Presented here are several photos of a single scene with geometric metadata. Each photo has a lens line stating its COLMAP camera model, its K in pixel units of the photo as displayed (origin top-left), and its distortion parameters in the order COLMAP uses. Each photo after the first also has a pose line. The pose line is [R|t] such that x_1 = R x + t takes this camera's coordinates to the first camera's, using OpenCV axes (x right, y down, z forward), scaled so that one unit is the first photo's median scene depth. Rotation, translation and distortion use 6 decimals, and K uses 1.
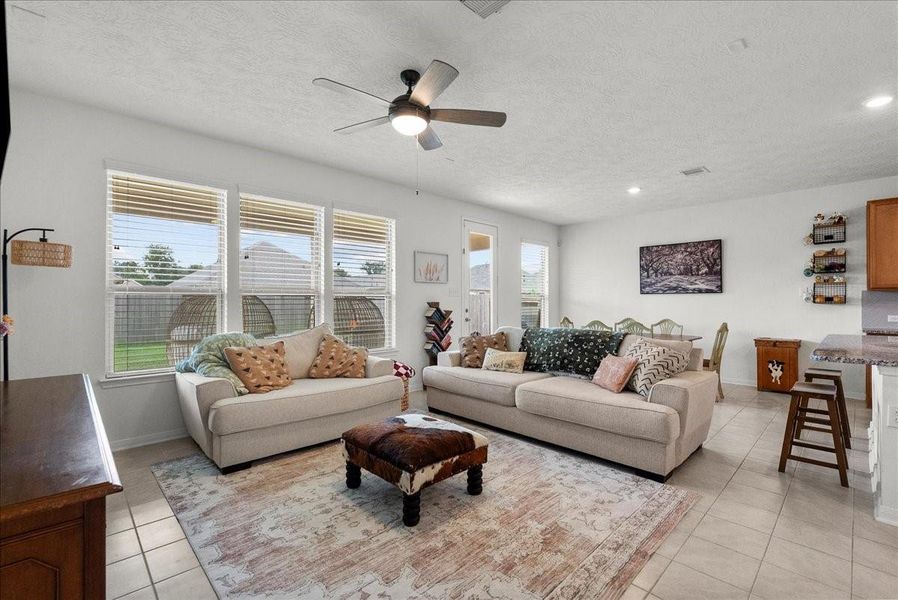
lens RADIAL K [[397.4, 0, 450.6], [0, 397.4, 299.0], [0, 0, 1]] dist [-0.003683, -0.000121]
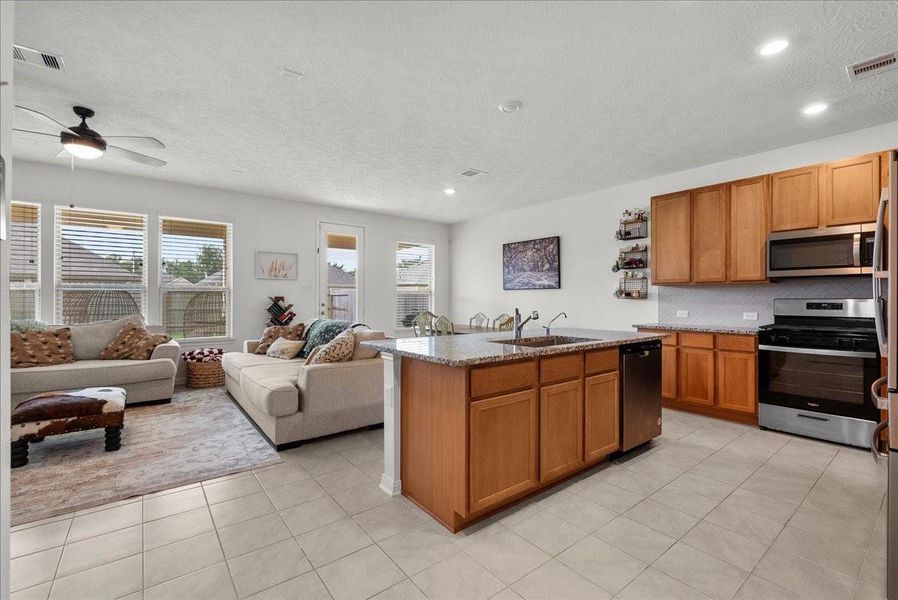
lens RADIAL K [[393.5, 0, 450.1], [0, 393.5, 297.7], [0, 0, 1]] dist [-0.007230, 0.000243]
pose [[0.994581, 0.002539, -0.103934, 0.572607], [-0.002222, 0.999993, 0.003172, 0.006184], [0.103942, -0.002924, 0.994579, -0.040917]]
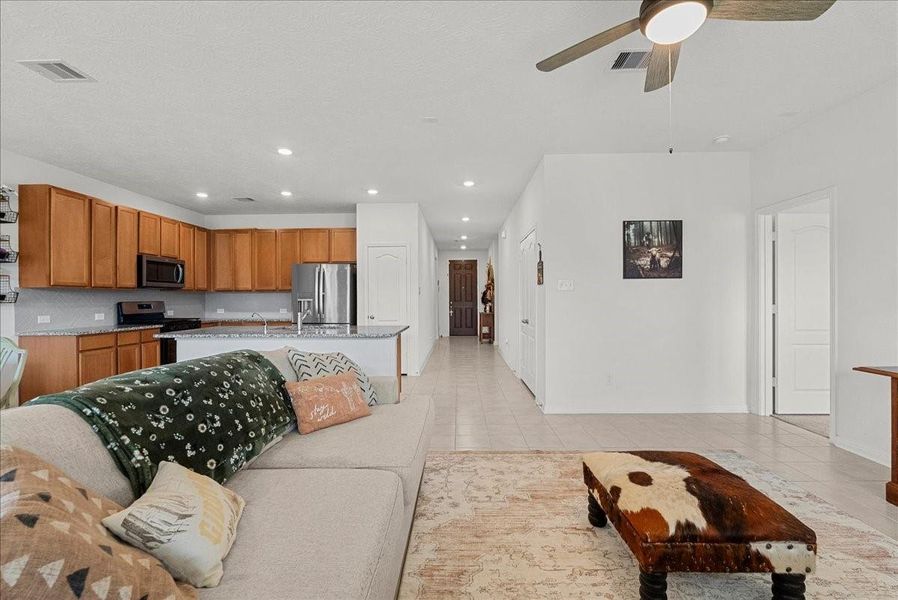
lens RADIAL K [[393.5, 0, 450.1], [0, 393.5, 297.7], [0, 0, 1]] dist [-0.007230, 0.000243]
pose [[-0.698075, 0.005461, 0.716004, -0.151175], [0.000310, 0.999973, -0.007324, 0.006296], [-0.716024, -0.004891, -0.698058, 0.852398]]
